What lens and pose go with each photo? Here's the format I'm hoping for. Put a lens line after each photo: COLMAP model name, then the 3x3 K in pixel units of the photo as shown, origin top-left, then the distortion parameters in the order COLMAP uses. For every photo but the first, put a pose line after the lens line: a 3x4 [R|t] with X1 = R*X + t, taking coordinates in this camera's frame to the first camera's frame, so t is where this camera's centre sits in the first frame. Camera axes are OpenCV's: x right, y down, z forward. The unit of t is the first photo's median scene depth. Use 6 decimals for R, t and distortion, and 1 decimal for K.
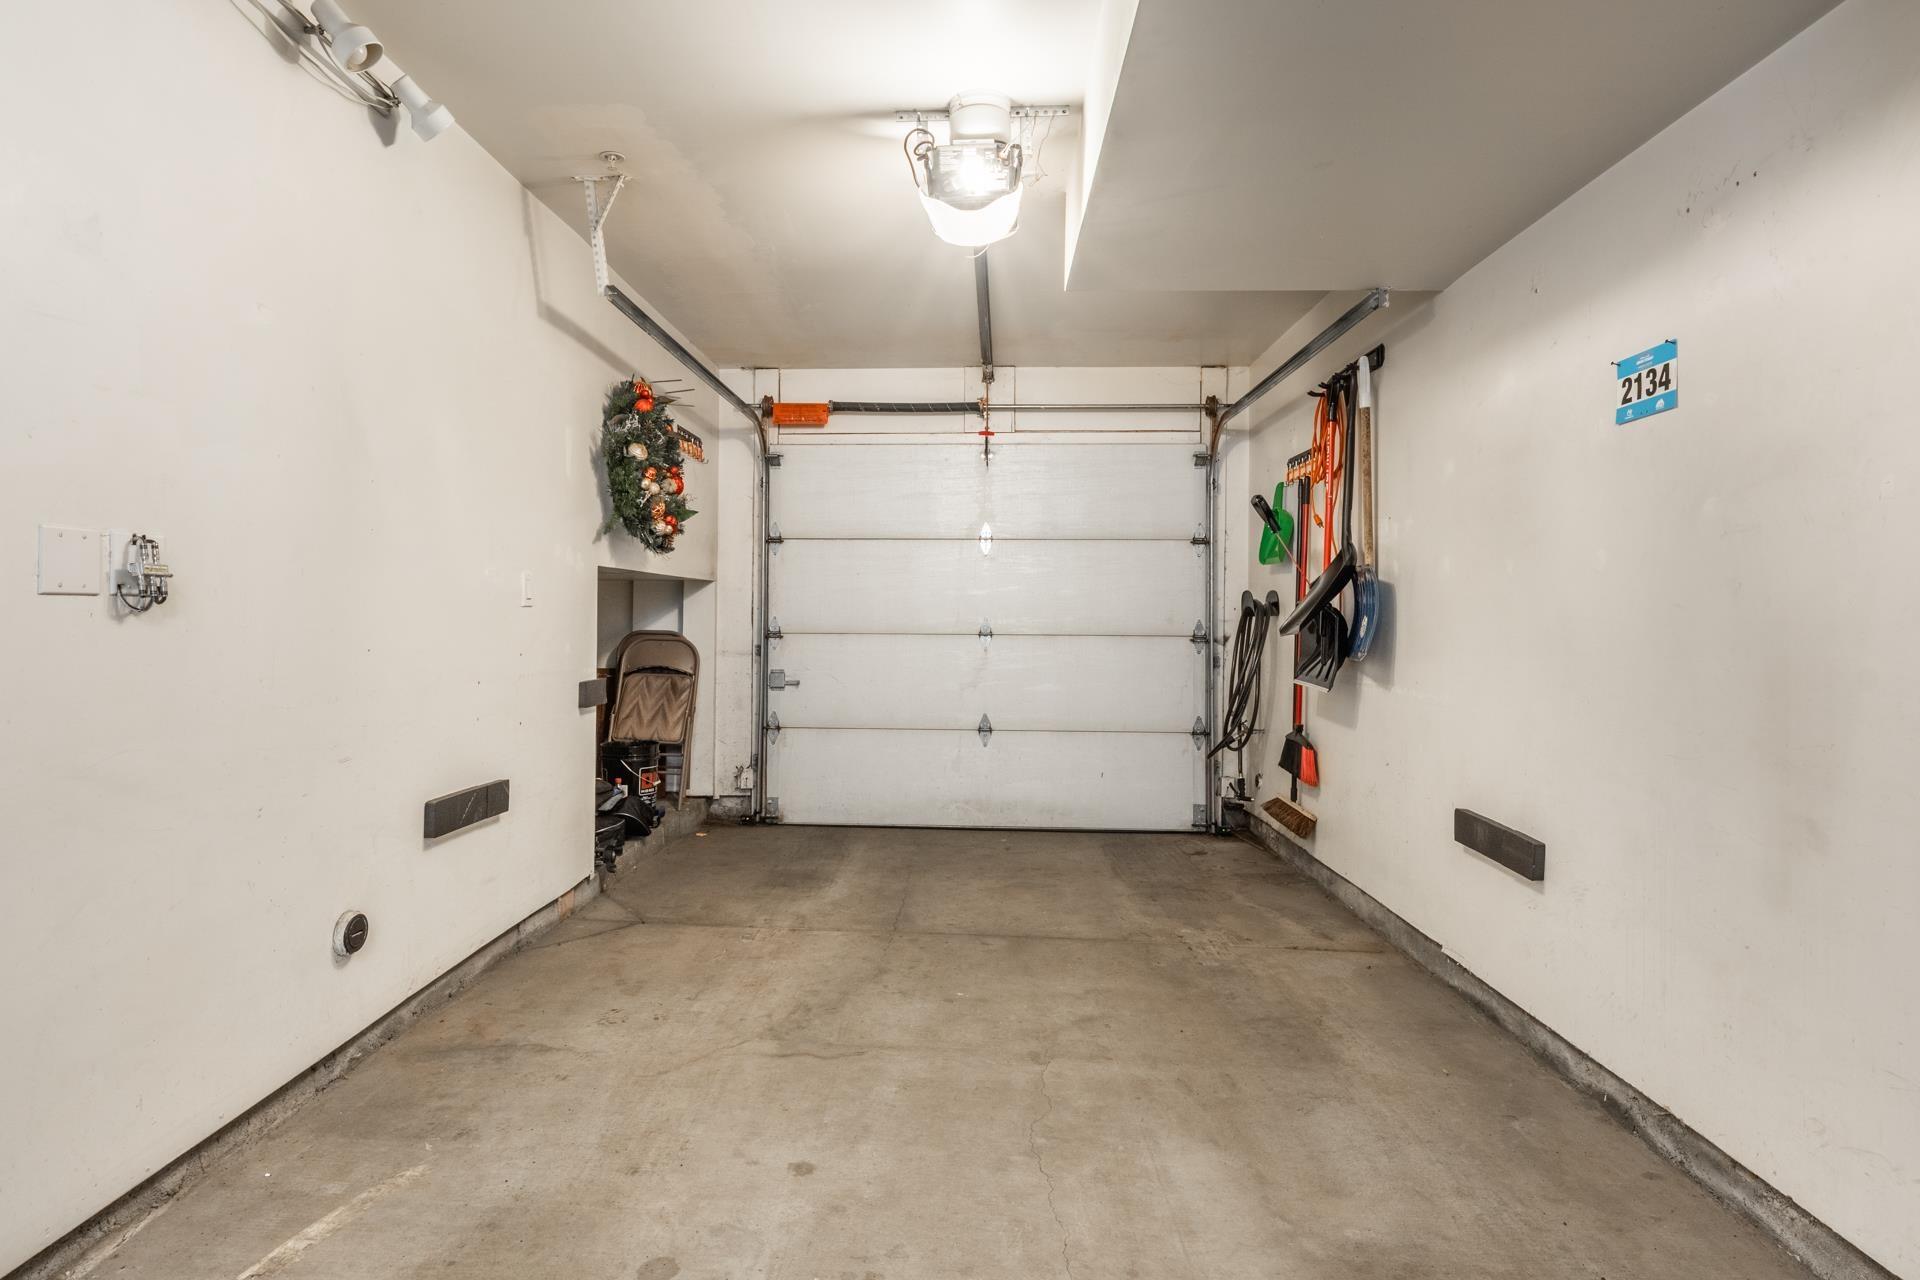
lens RADIAL K [[1013.1, 0, 936.2], [0, 1013.1, 640.4], [0, 0, 1]] dist [-0.003171, -0.001391]
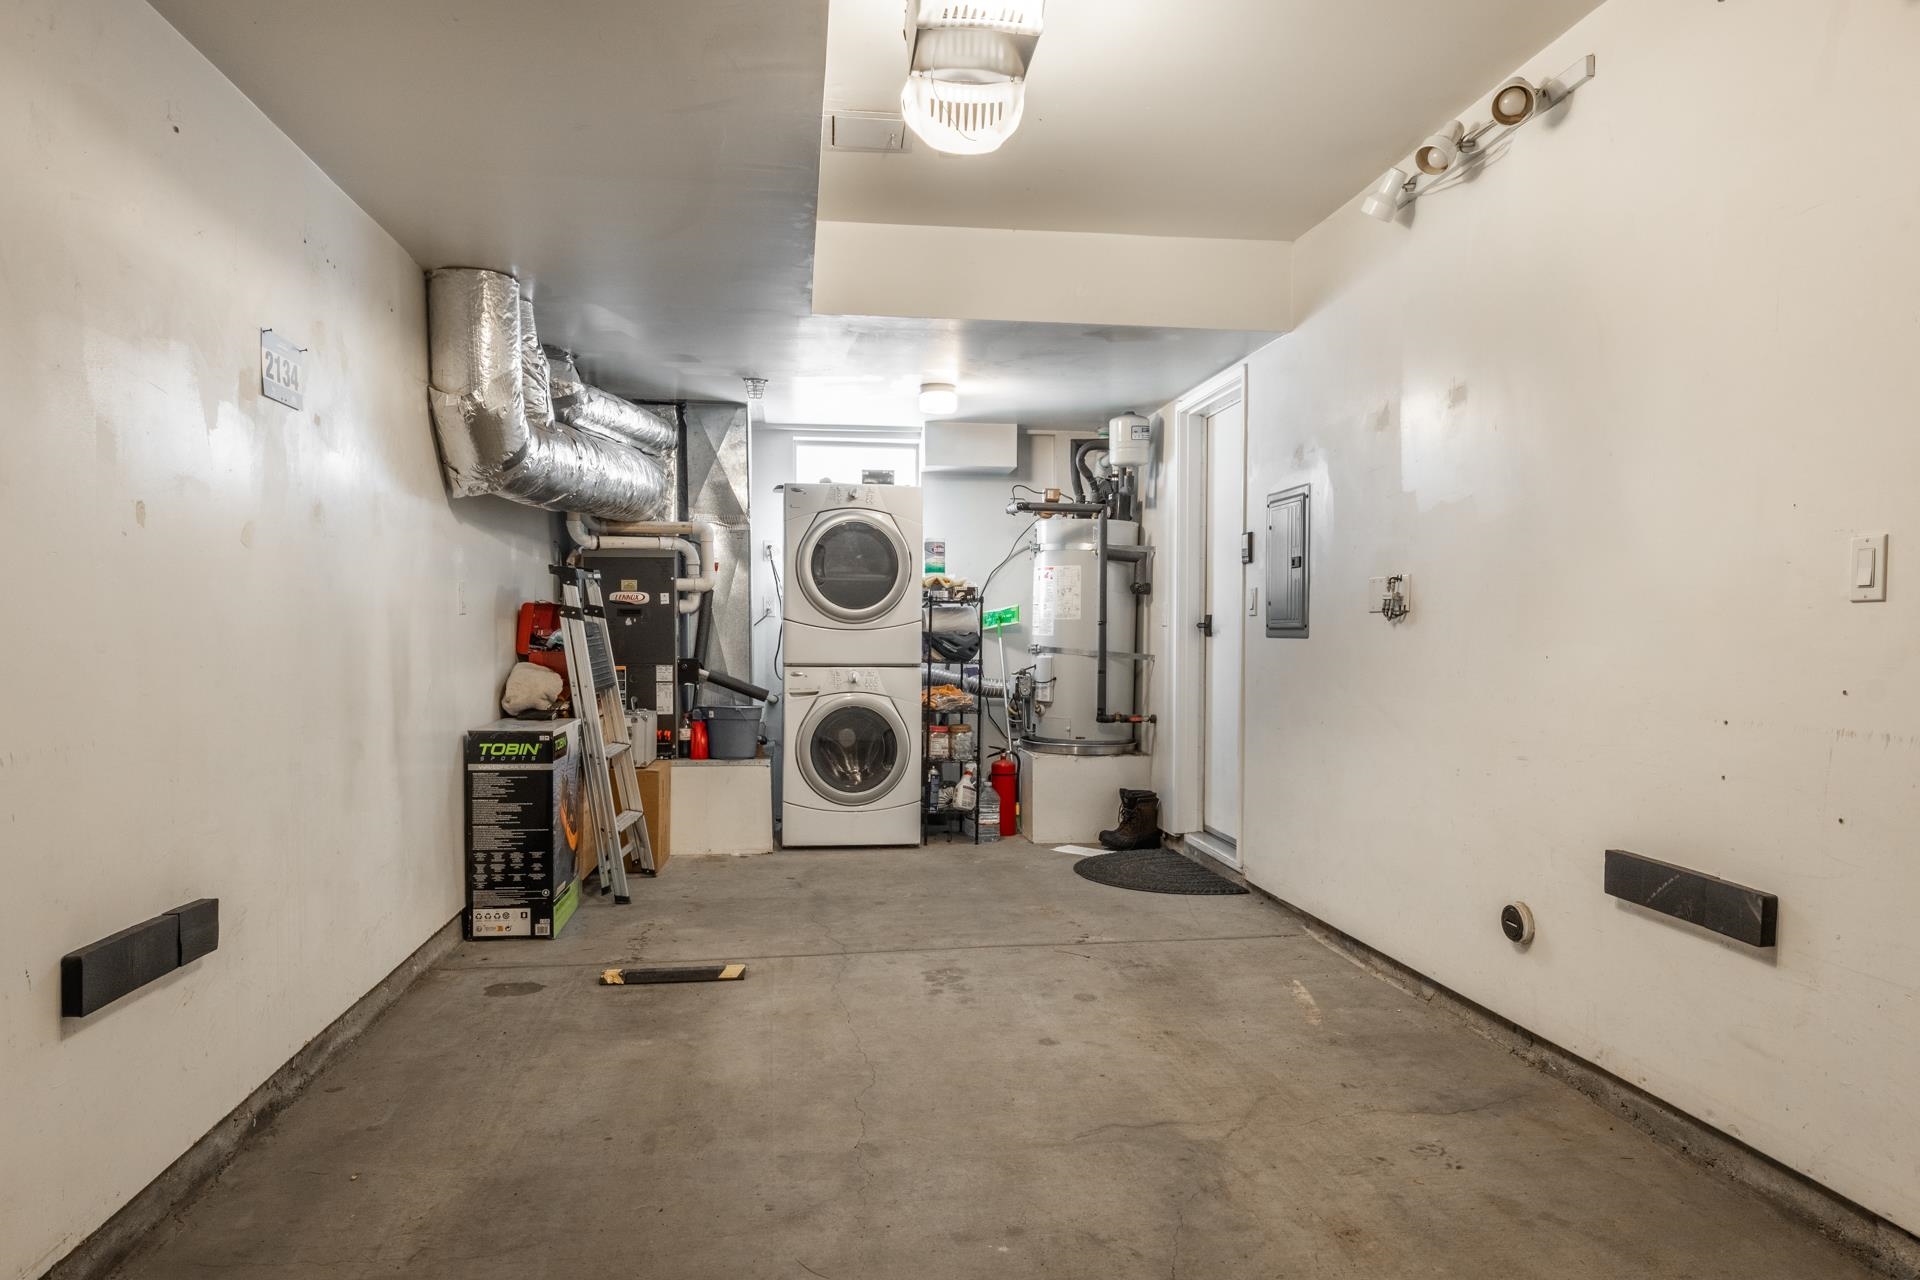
lens RADIAL K [[1213.9, 0, 960.0], [0, 1213.9, 640.0], [0, 0, 1]] dist [0.004296, 0.001140]
pose [[-0.982976, -0.014582, -0.183156, 0.224141], [-0.020670, 0.999294, 0.031372, -0.033271], [0.182570, 0.034623, -0.982583, 2.054767]]
